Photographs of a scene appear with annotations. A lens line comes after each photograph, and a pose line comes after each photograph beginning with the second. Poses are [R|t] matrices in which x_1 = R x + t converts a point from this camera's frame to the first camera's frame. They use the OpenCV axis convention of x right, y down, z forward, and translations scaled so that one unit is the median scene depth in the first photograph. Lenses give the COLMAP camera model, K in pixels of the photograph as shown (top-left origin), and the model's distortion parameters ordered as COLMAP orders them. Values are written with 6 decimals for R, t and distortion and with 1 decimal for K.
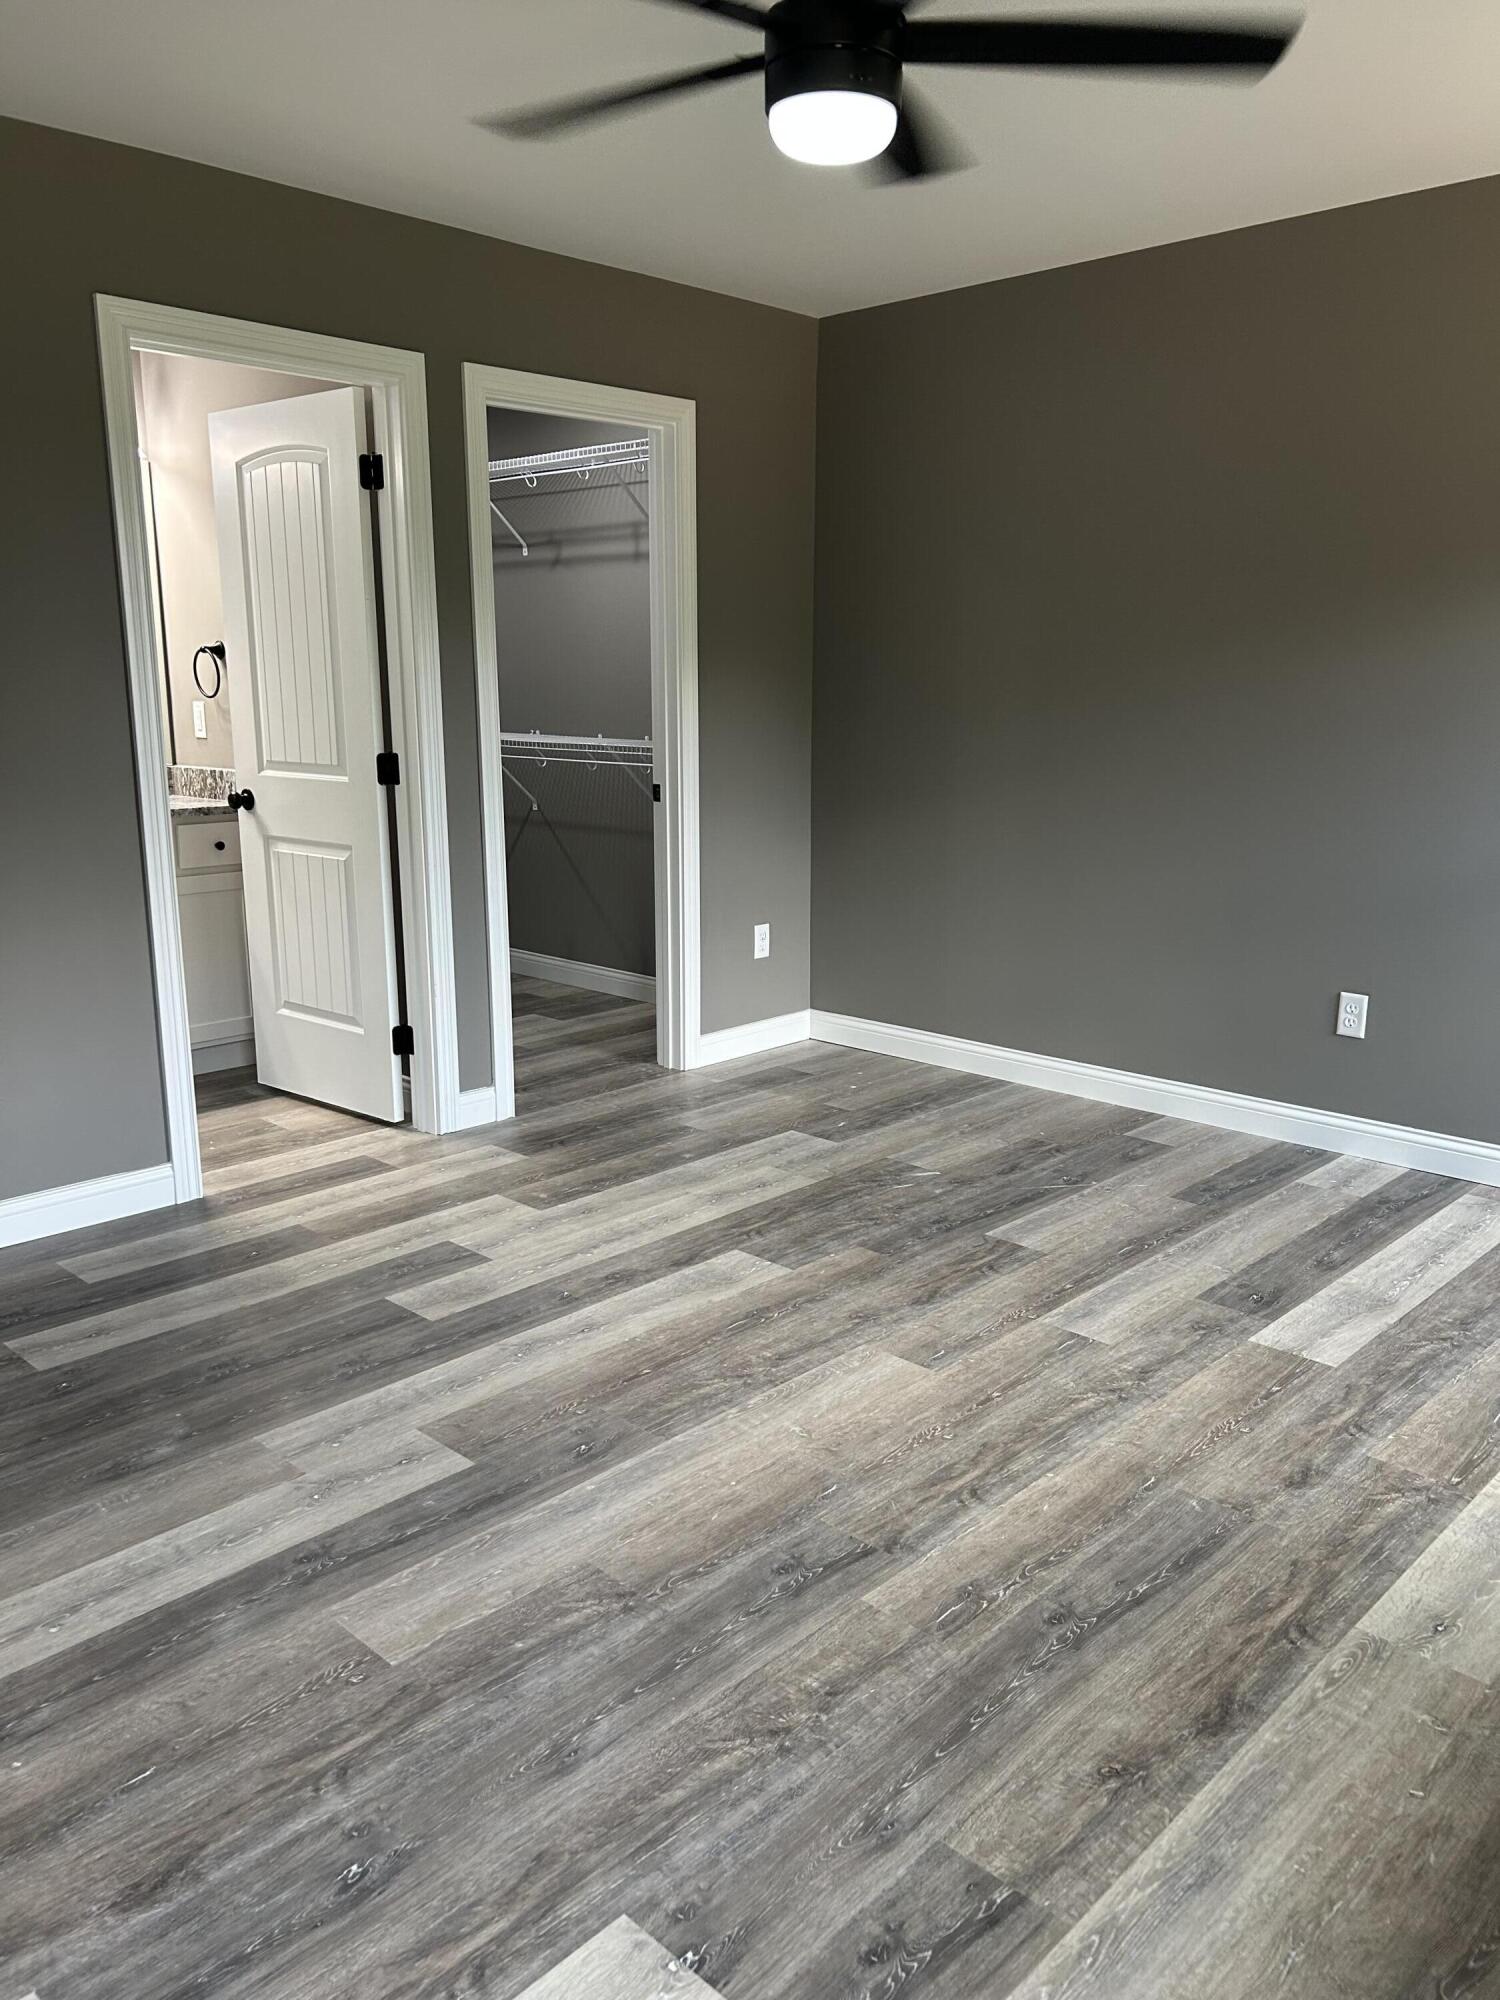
lens RADIAL K [[1511.8, 0, 759.4], [0, 1511.8, 1000.8], [0, 0, 1]] dist [0.060787, -0.070487]
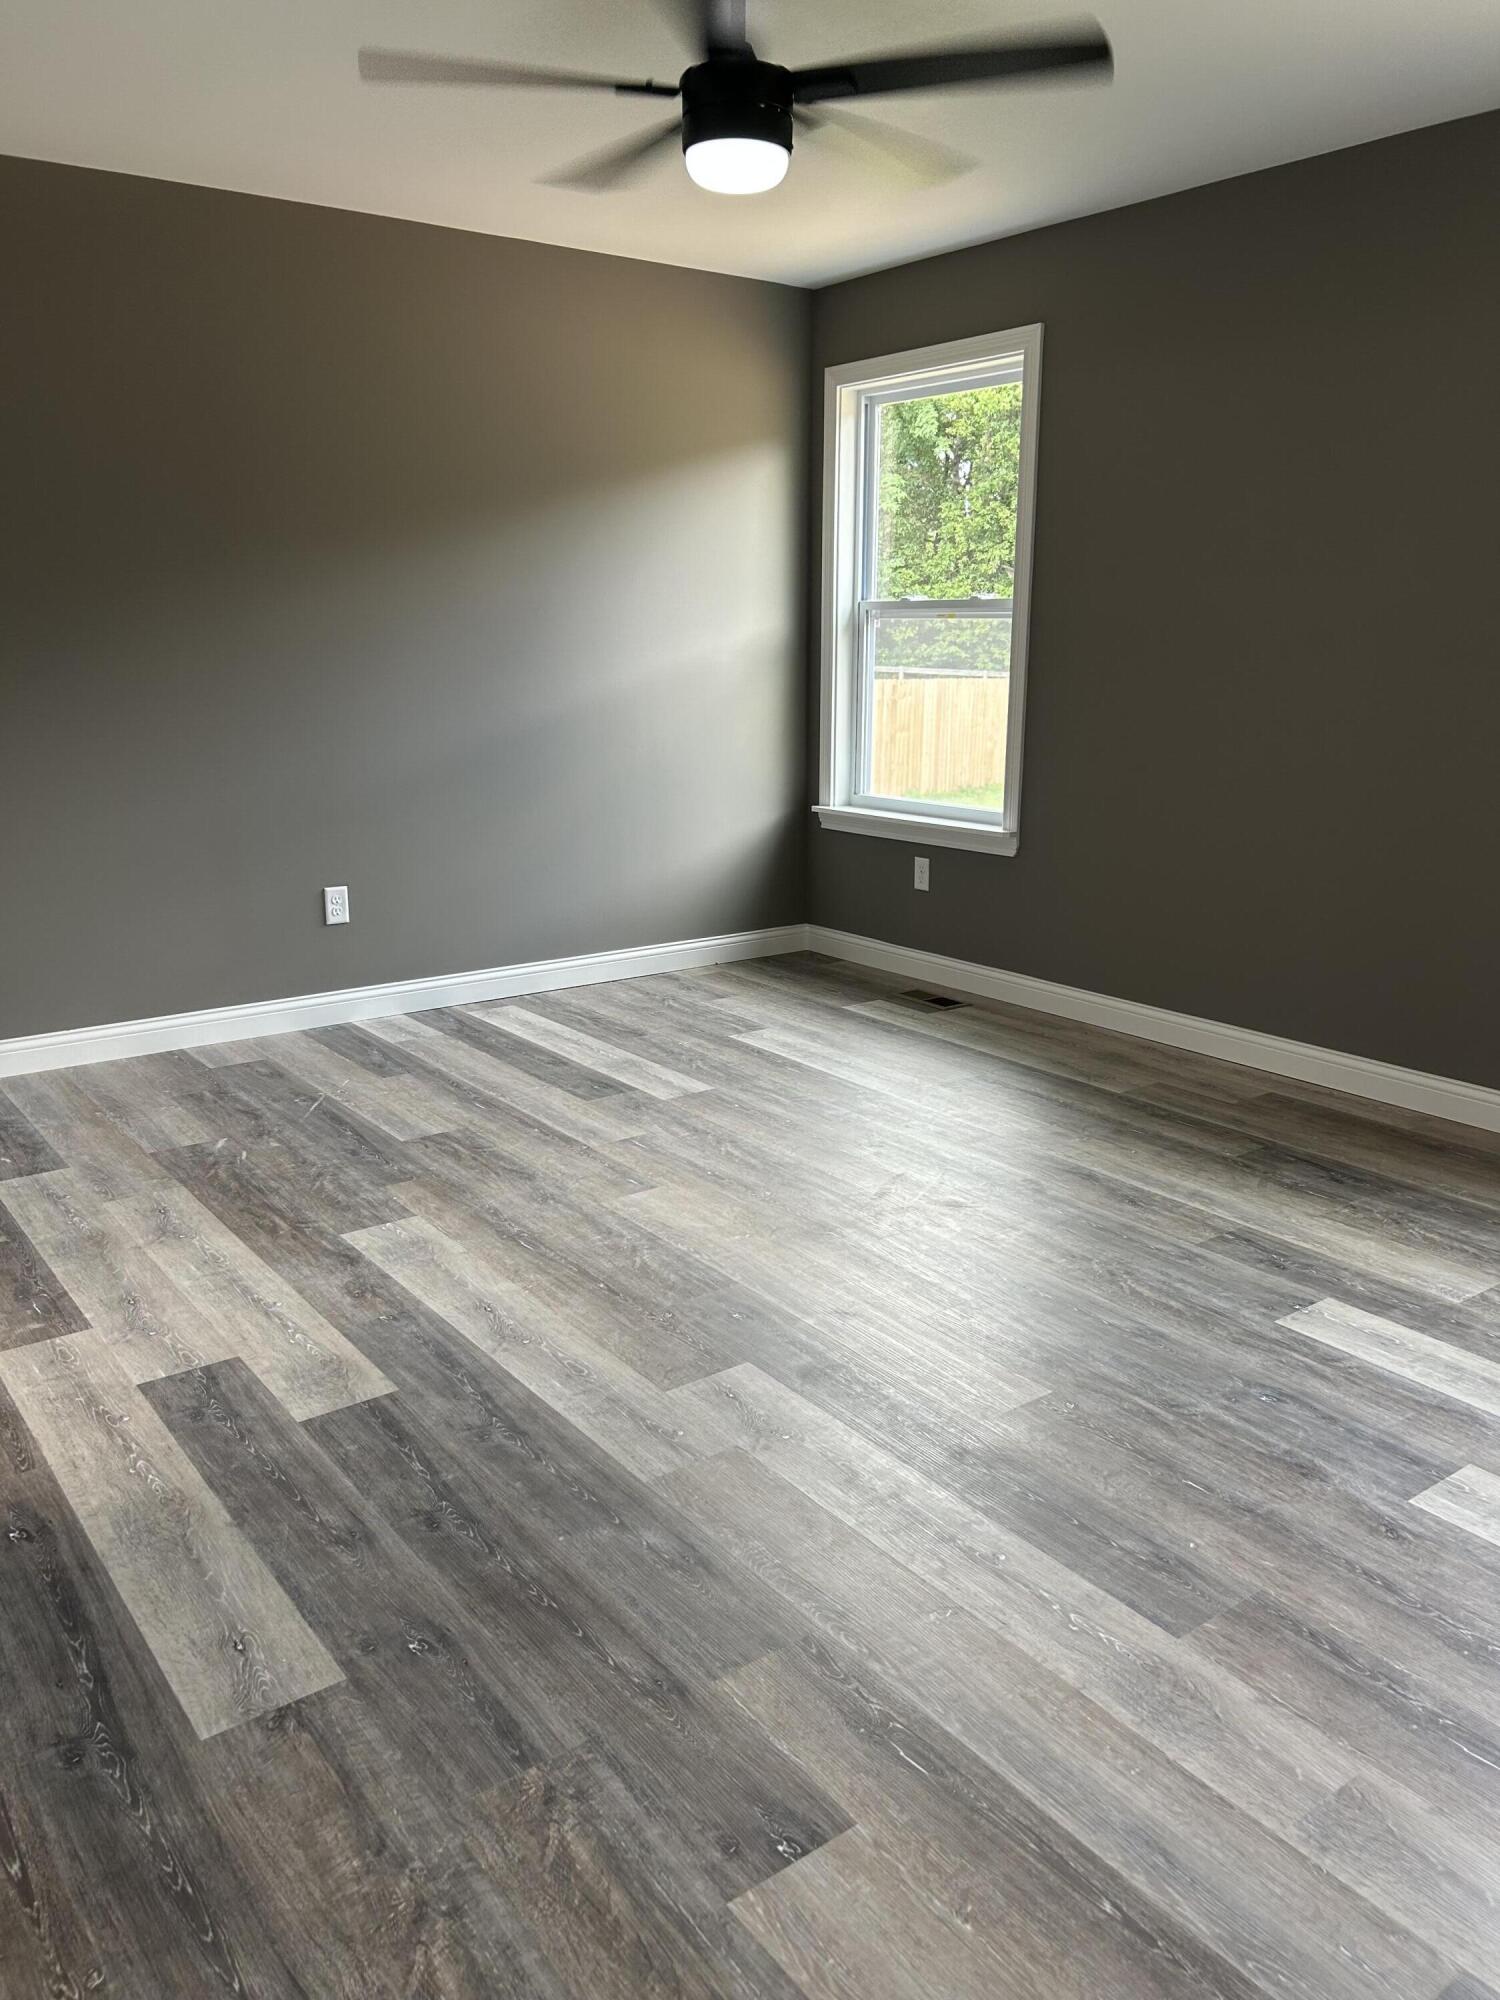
lens RADIAL K [[1511.8, 0, 746.7], [0, 1511.8, 995.8], [0, 0, 1]] dist [0.060787, -0.070487]
pose [[0.170440, -0.237391, 0.956345, -0.843095], [0.208194, 0.957311, 0.200526, -0.112189], [-0.963123, 0.164927, 0.212588, 0.547206]]
